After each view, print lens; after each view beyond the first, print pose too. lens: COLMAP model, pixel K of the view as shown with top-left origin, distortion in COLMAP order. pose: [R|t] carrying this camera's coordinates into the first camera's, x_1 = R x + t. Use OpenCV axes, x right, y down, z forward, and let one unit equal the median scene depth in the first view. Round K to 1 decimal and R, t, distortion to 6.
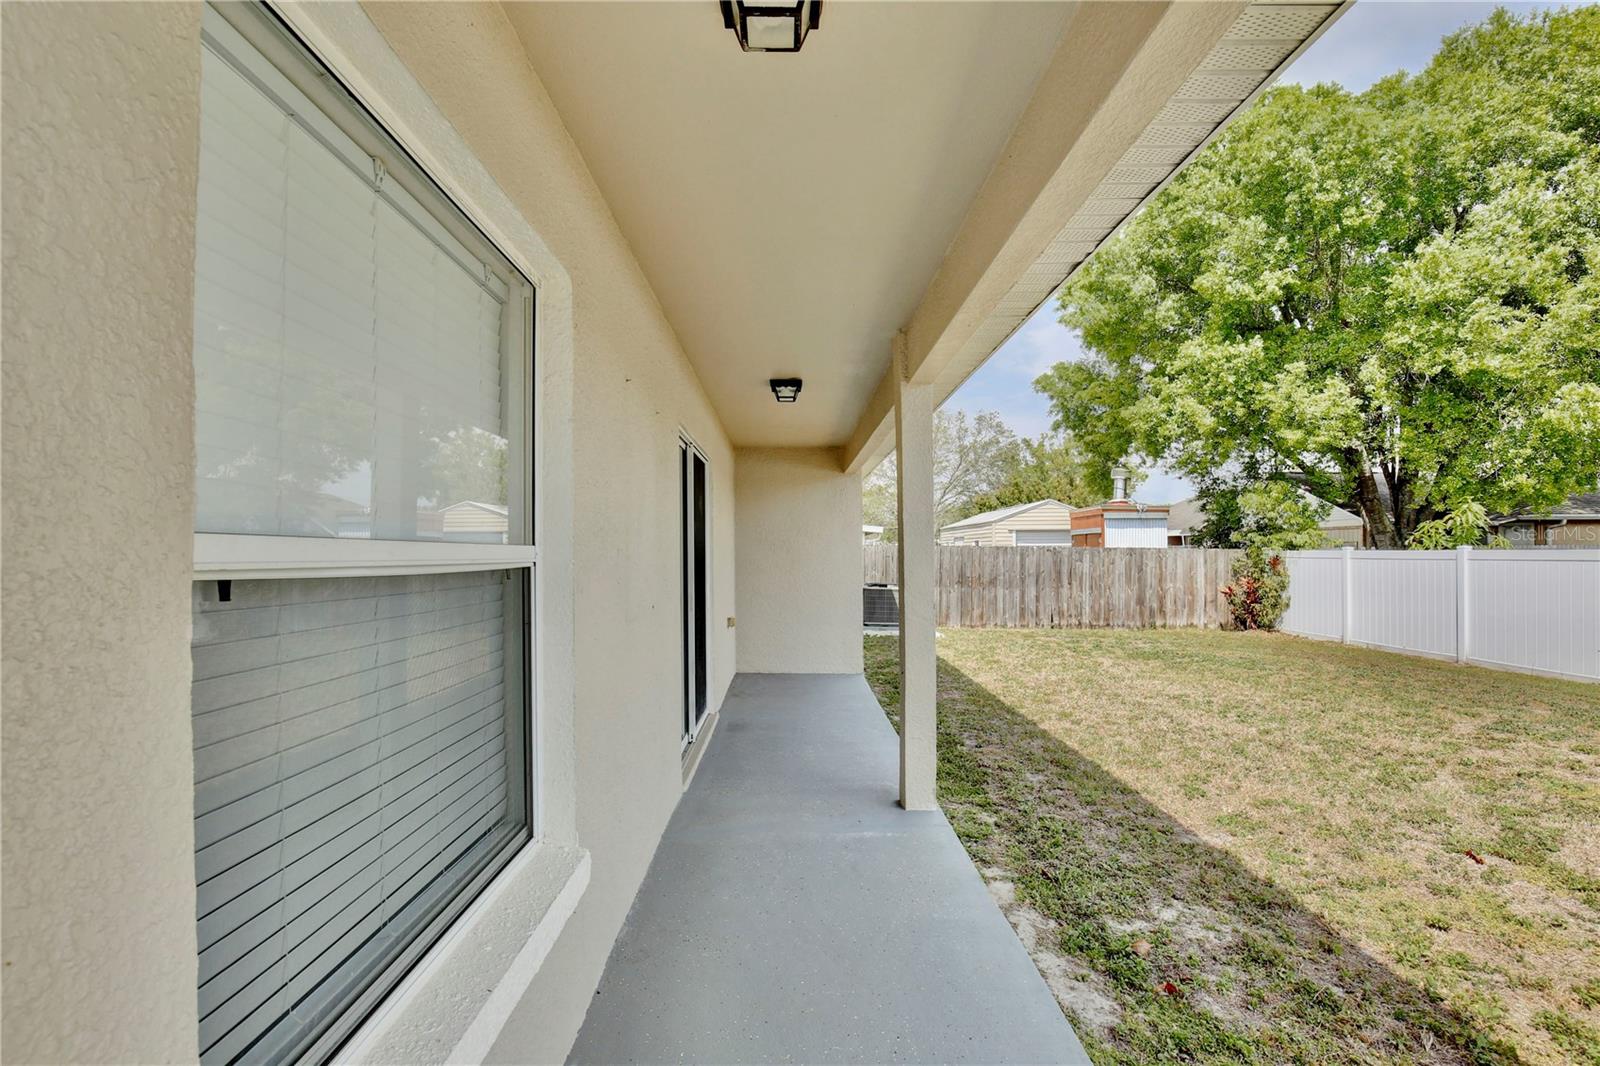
lens RADIAL K [[765.9, 0, 802.9], [0, 765.9, 542.9], [0, 0, 1]] dist [-0.004582, 0.000692]
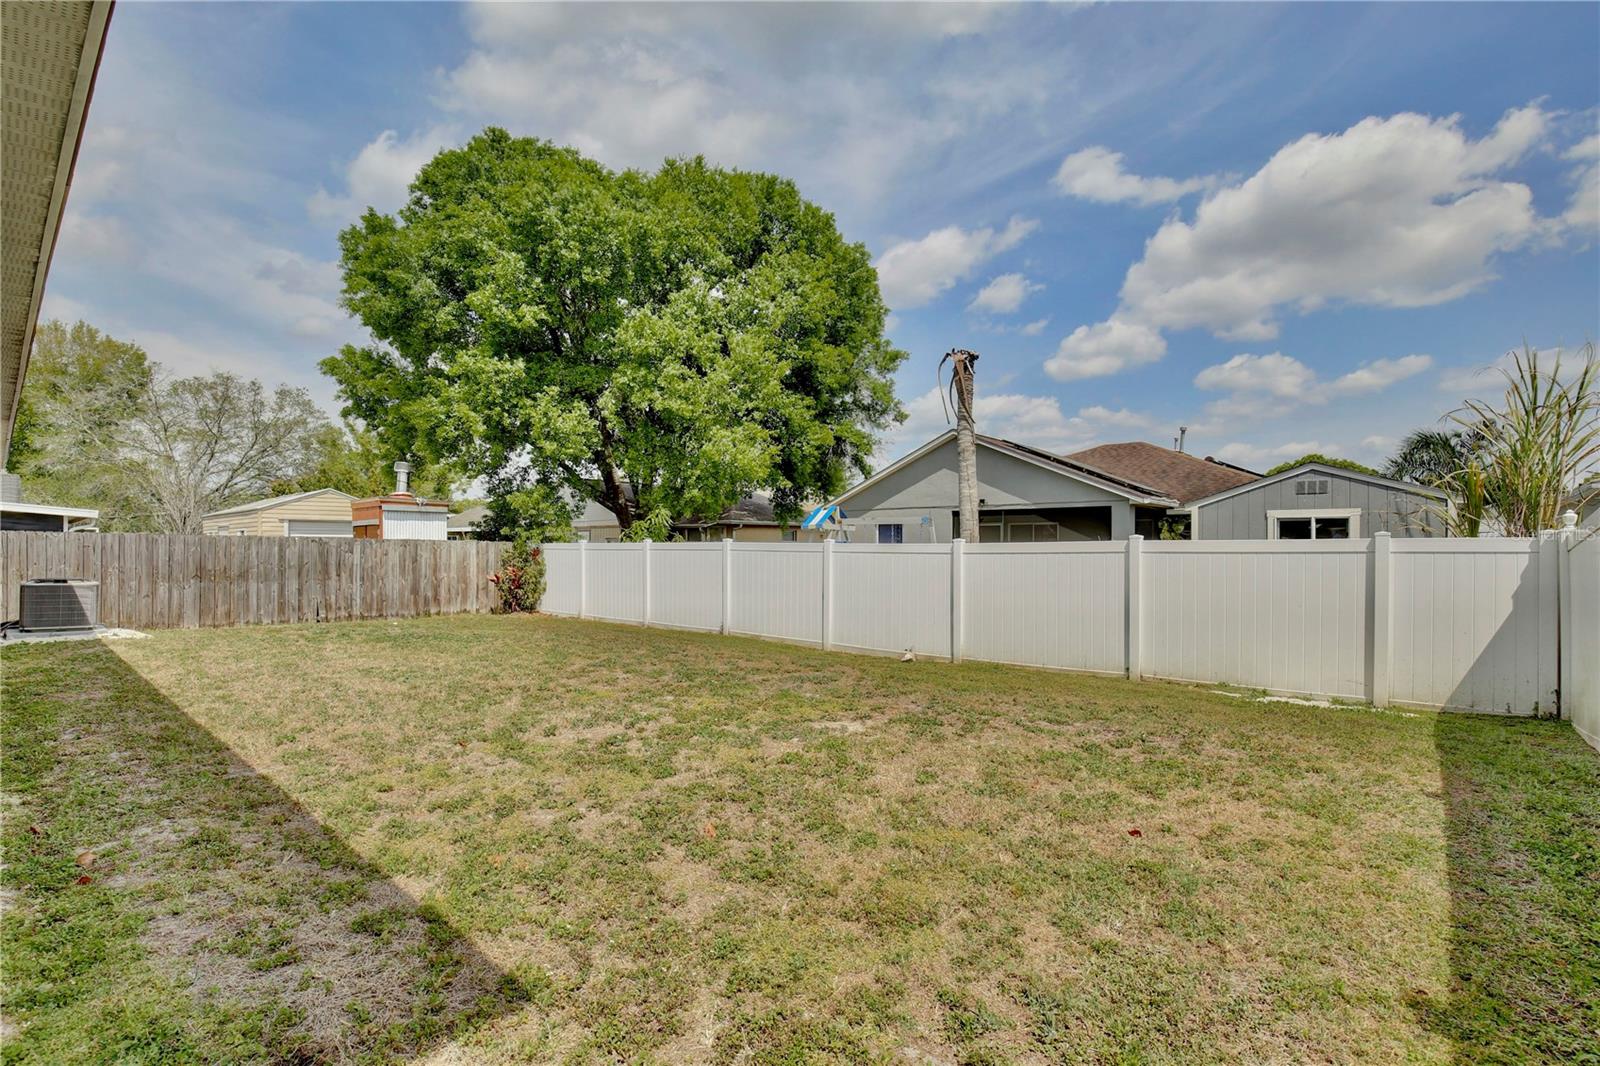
lens RADIAL K [[765.9, 0, 798.4], [0, 765.9, 535.6], [0, 0, 1]] dist [-0.004582, 0.000692]
pose [[0.698282, 0.015117, 0.715663, 0.061211], [-0.011995, 0.999884, -0.009416, 0.004869], [-0.715722, -0.002010, 0.698382, -0.102002]]
